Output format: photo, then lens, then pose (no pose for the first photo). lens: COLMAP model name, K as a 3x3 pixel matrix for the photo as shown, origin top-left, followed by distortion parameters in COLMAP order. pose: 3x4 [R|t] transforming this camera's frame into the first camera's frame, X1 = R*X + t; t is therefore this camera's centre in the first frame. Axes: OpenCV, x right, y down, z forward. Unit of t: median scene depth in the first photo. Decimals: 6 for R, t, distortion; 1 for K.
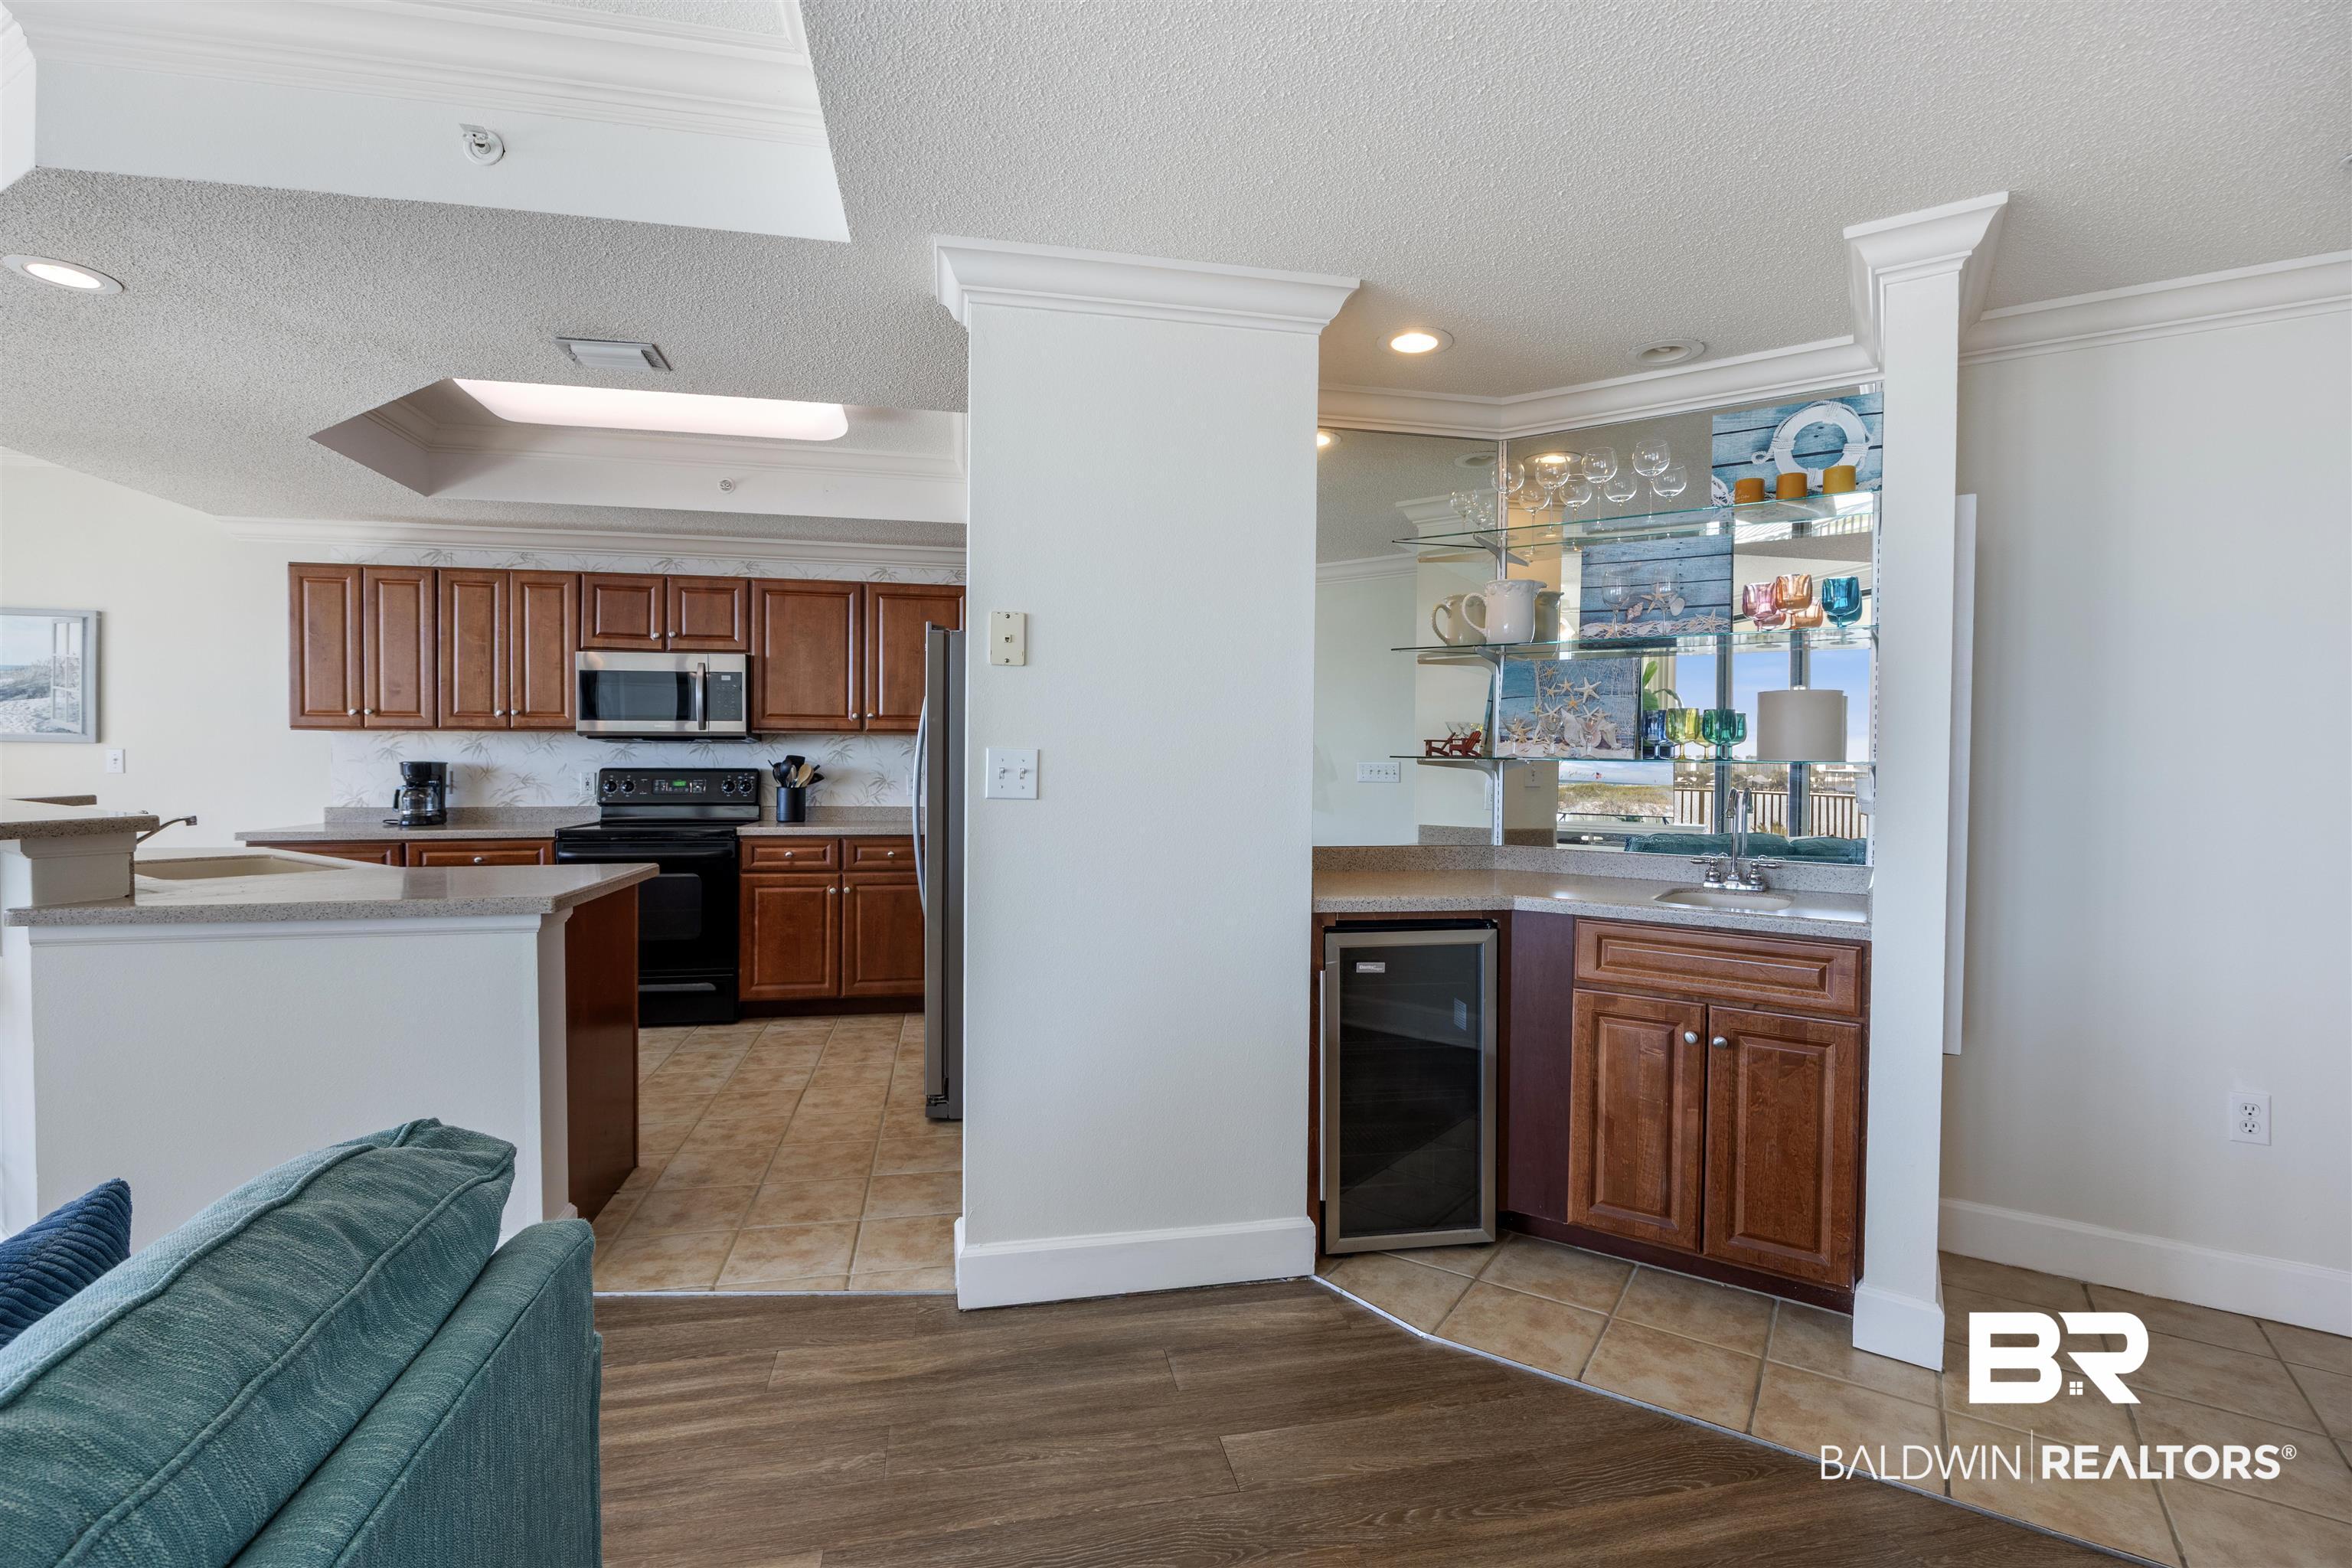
lens RADIAL K [[1067.6, 0, 1184.0], [0, 1067.6, 775.9], [0, 0, 1]] dist [-0.011015, -0.000877]
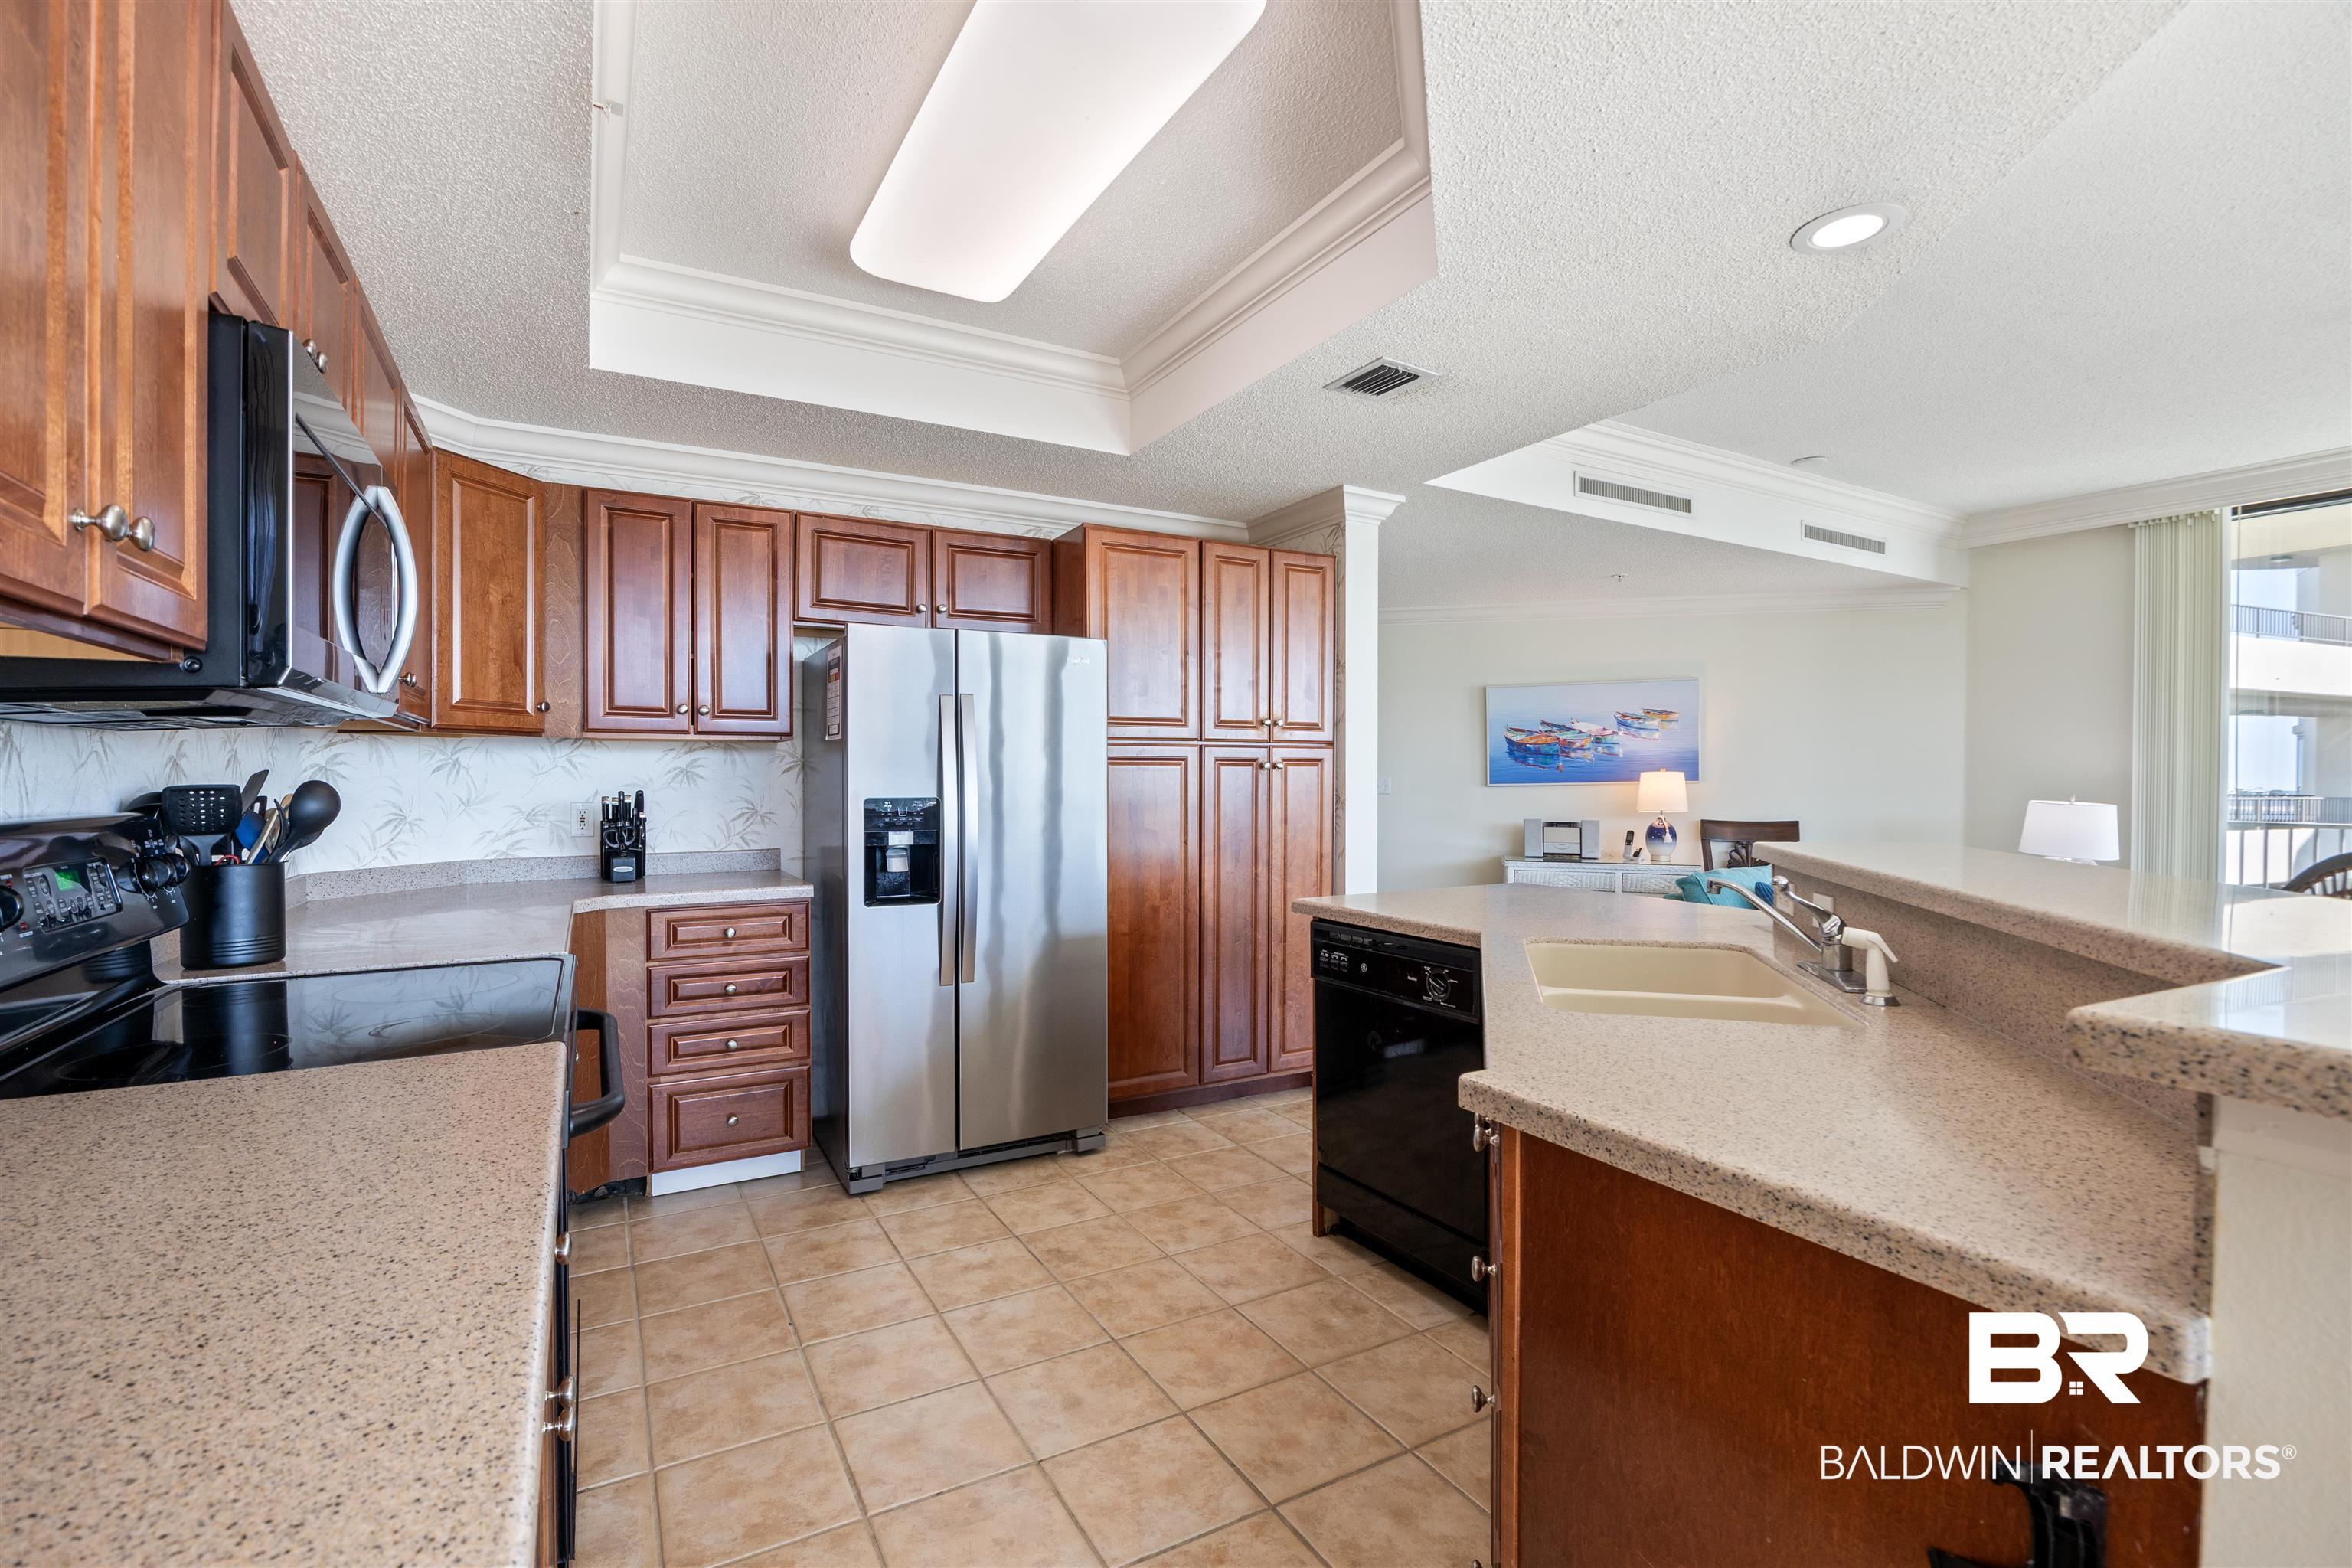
lens RADIAL K [[1067.6, 0, 1183.1], [0, 1067.6, 779.5], [0, 0, 1]] dist [-0.011015, -0.000877]
pose [[-0.307048, -0.009218, 0.951649, -1.164366], [0.011460, 0.999845, 0.013383, -0.029301], [-0.951625, 0.015015, -0.306895, 1.194878]]
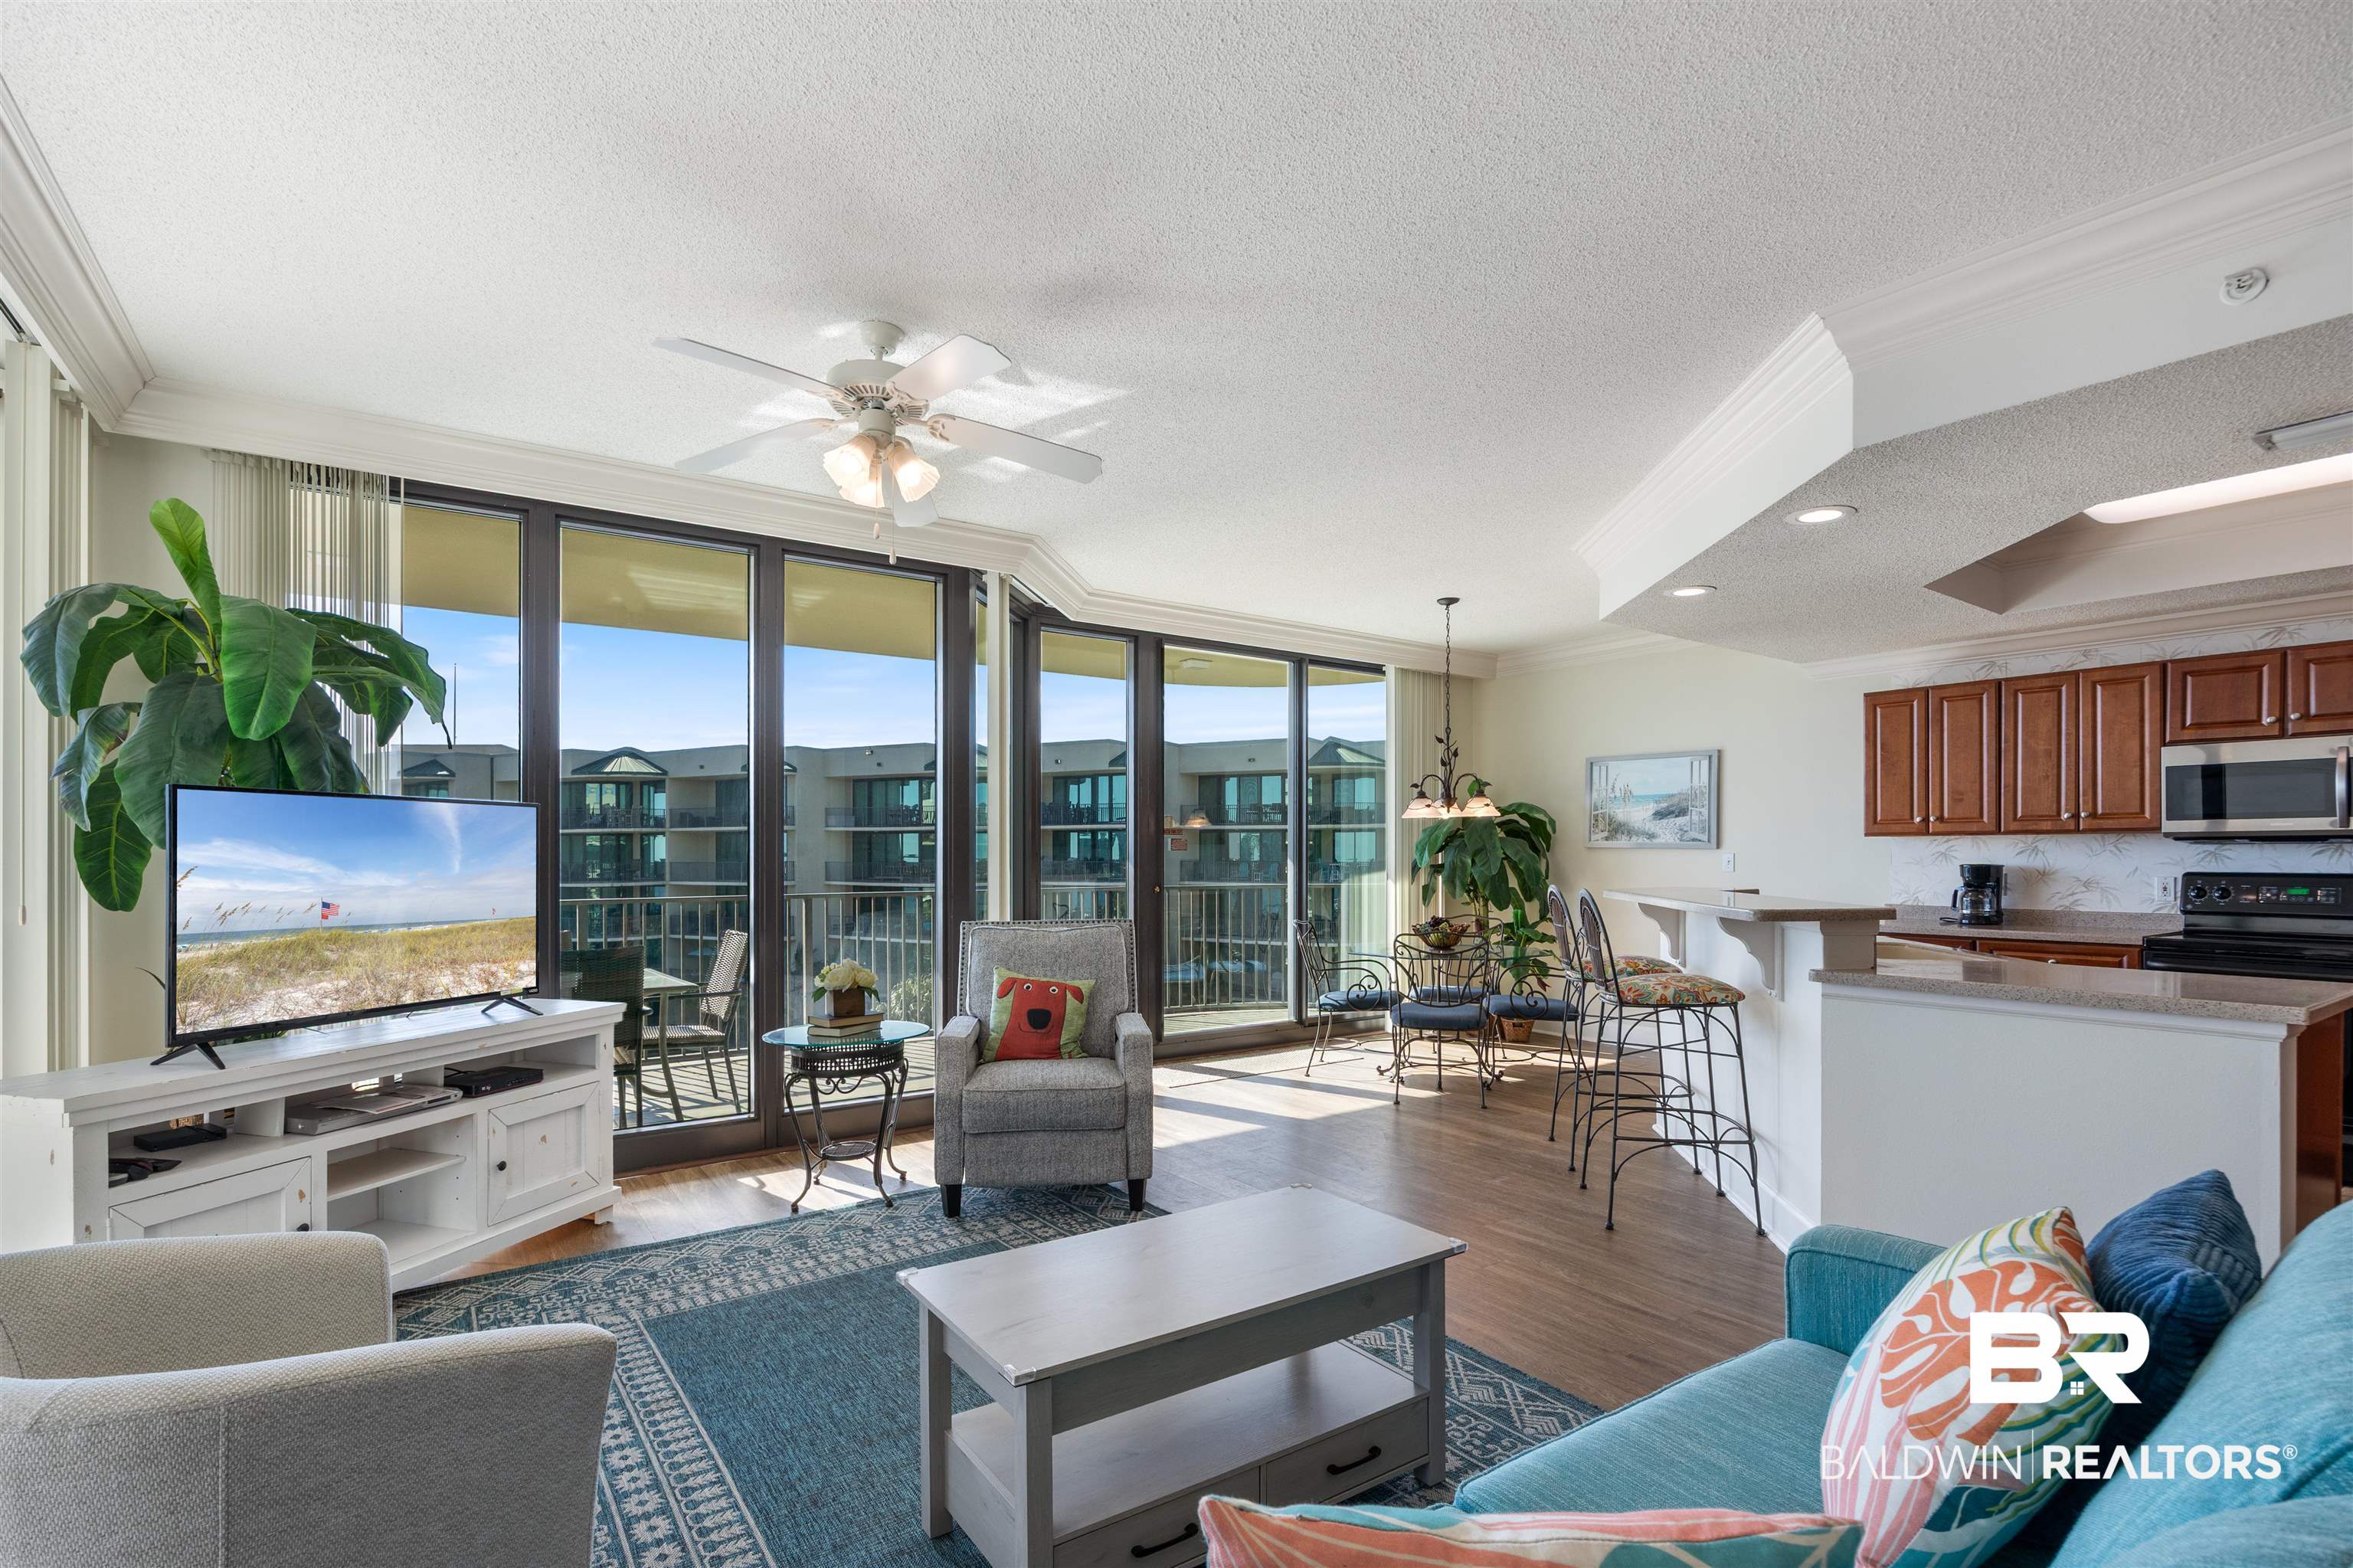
lens RADIAL K [[1068.0, 0, 1173.6], [0, 1068.0, 848.8], [0, 0, 1]] dist [-0.011015, -0.000877]
pose [[0.394118, -0.007477, -0.919030, -0.084272], [-0.014848, 0.999785, -0.014501, -0.001892], [0.918940, 0.019361, 0.393922, -0.215268]]
